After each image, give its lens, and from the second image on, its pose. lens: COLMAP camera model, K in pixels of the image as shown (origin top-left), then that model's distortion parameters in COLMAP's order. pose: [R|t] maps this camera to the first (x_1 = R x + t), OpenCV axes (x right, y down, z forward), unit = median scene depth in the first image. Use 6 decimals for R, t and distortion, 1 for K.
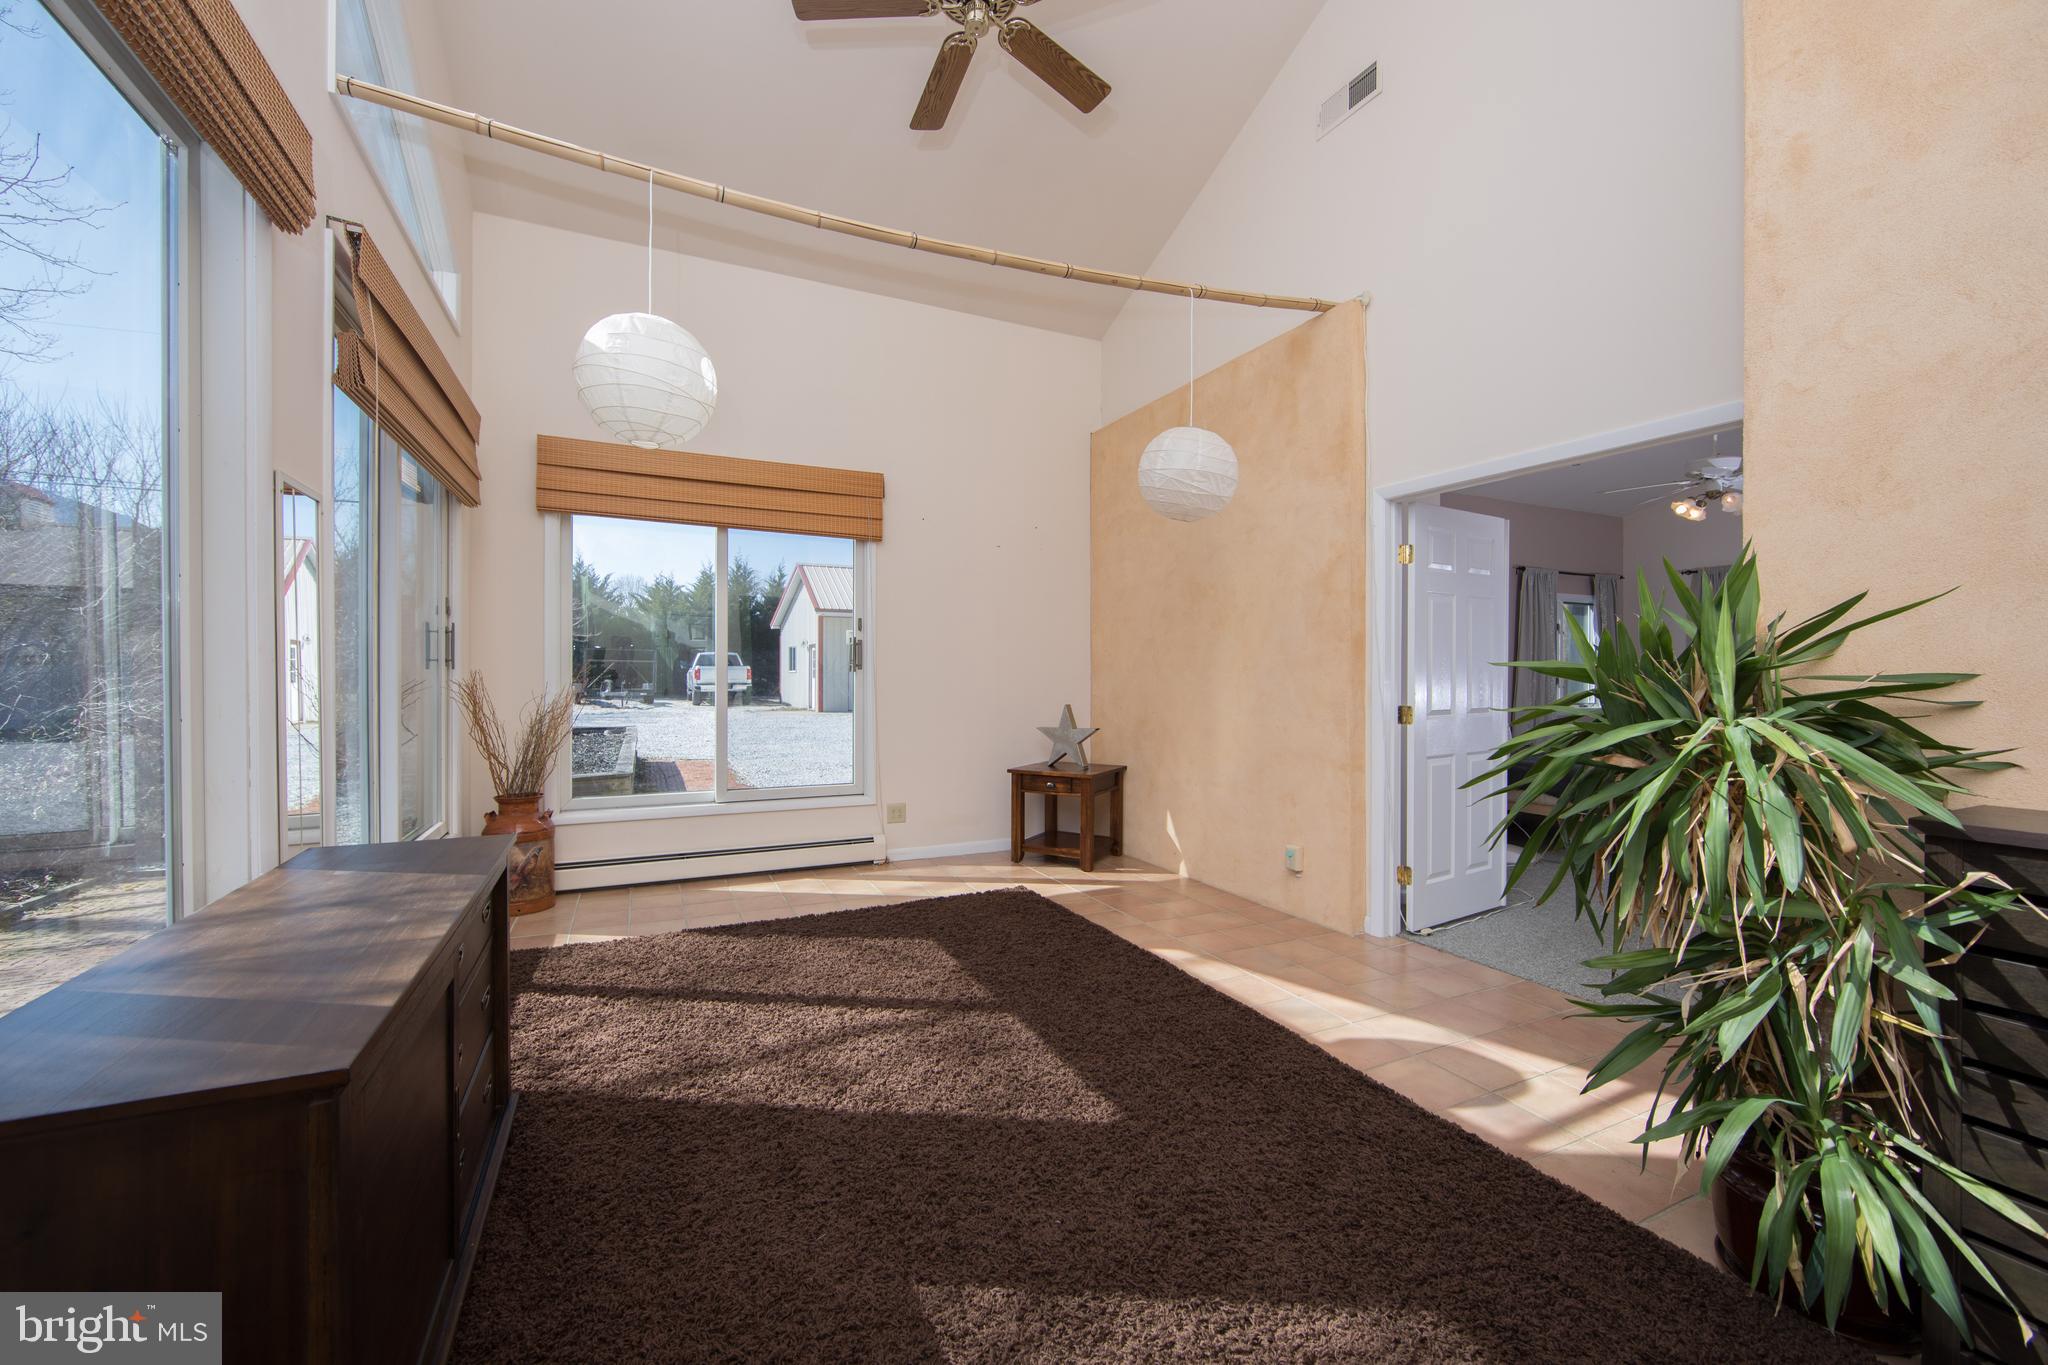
lens RADIAL K [[810.1, 0, 1024.9], [0, 810.1, 672.1], [0, 0, 1]] dist [-0.010080, 0.000277]
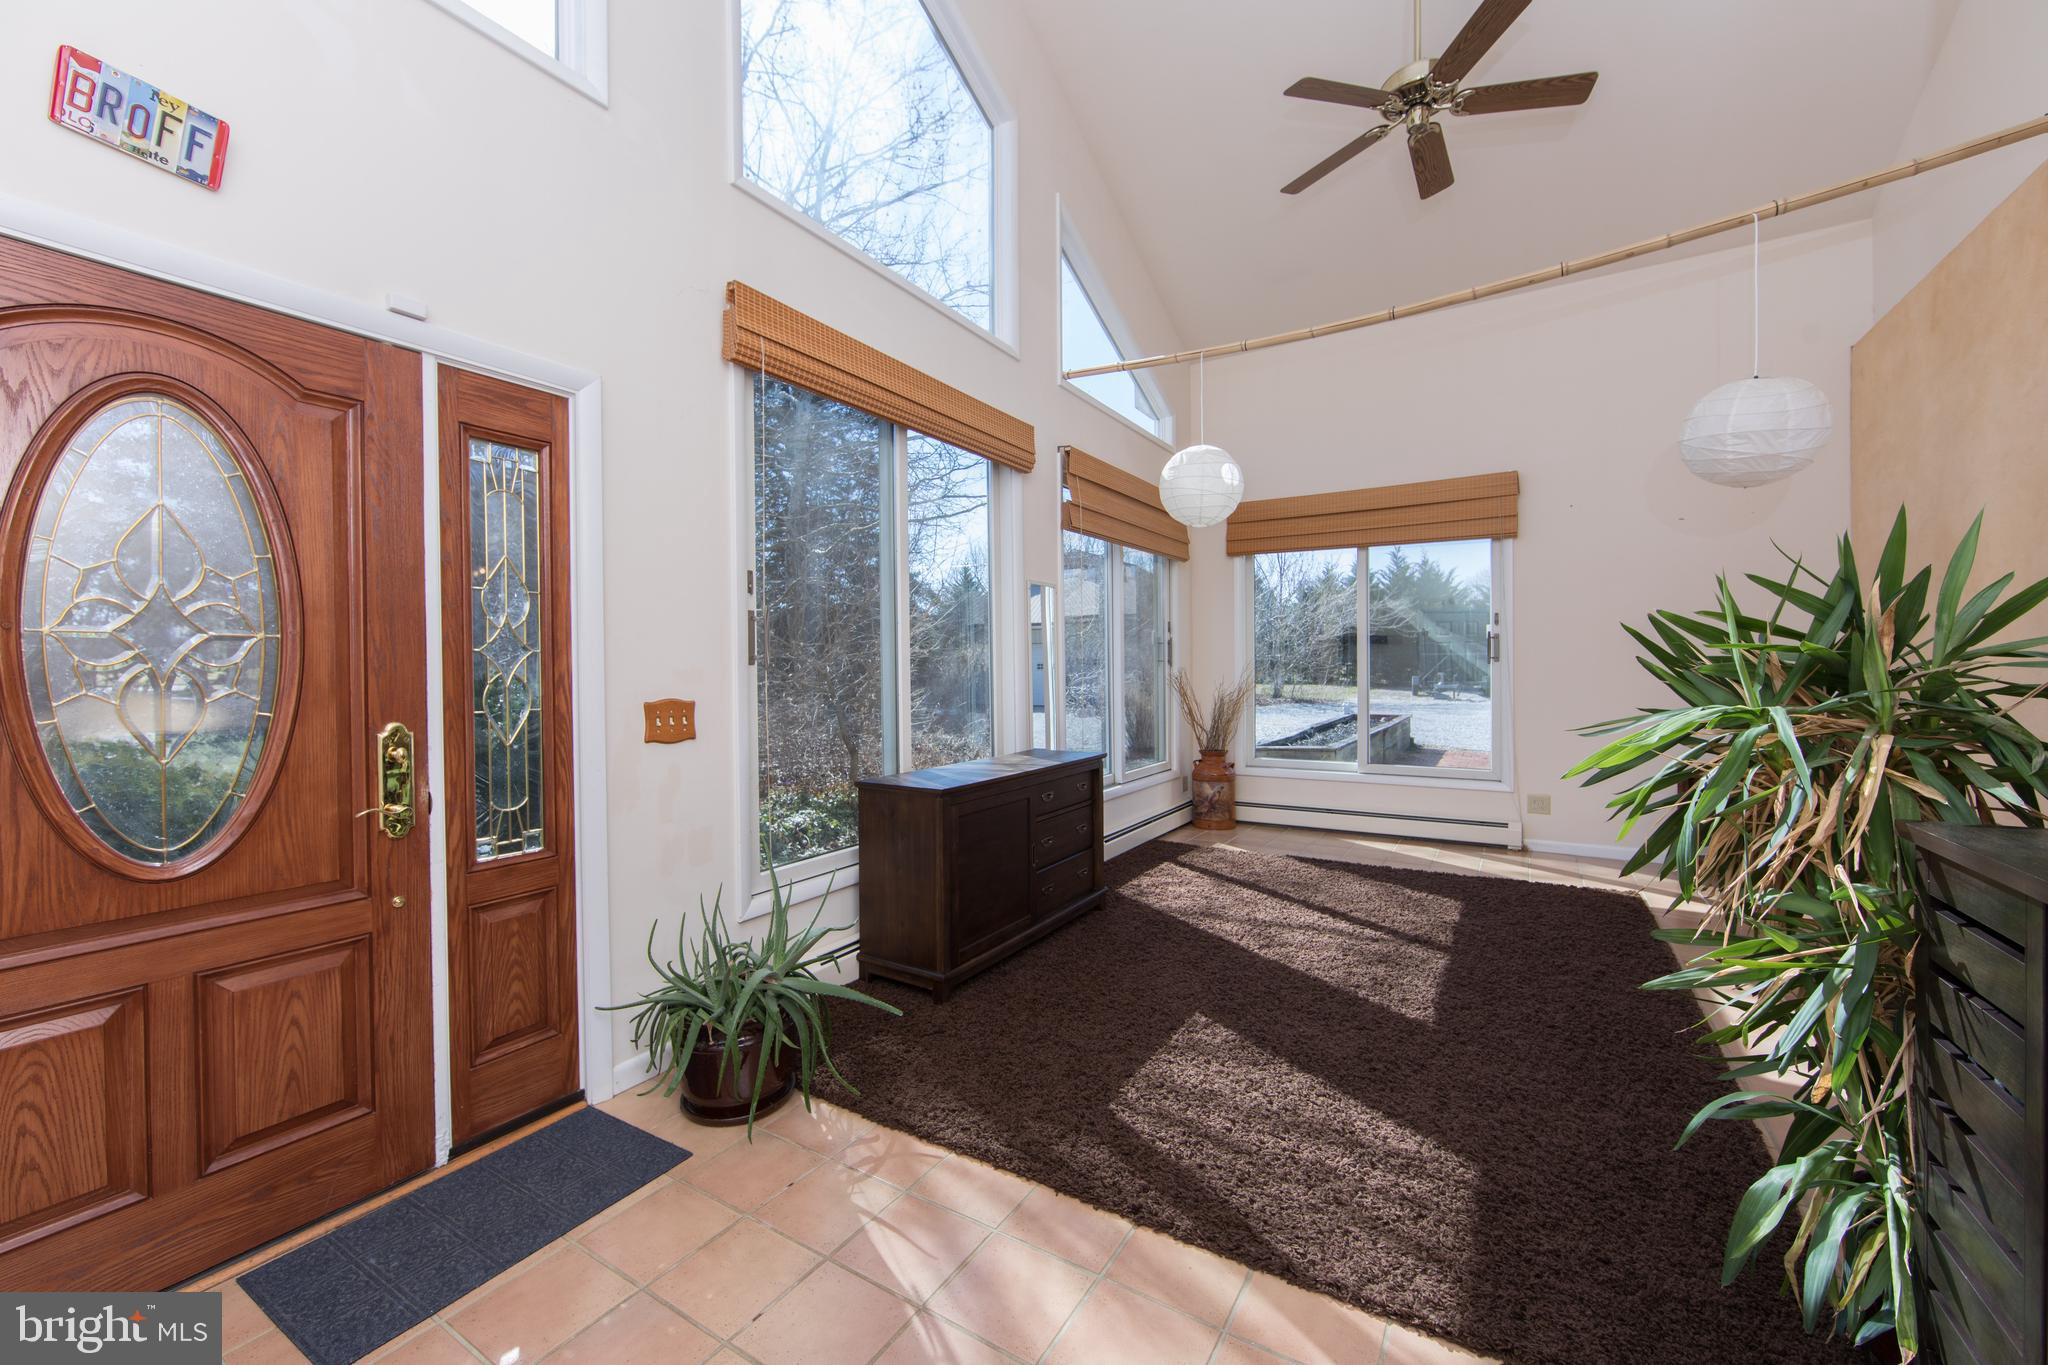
lens RADIAL K [[810.1, 0, 1017.0], [0, 810.1, 672.5], [0, 0, 1]] dist [-0.010080, 0.000277]
pose [[0.538733, -0.004362, -0.842465, 0.499052], [0.012125, 0.999923, 0.002576, -0.000112], [0.842389, -0.011603, 0.538745, -0.124115]]
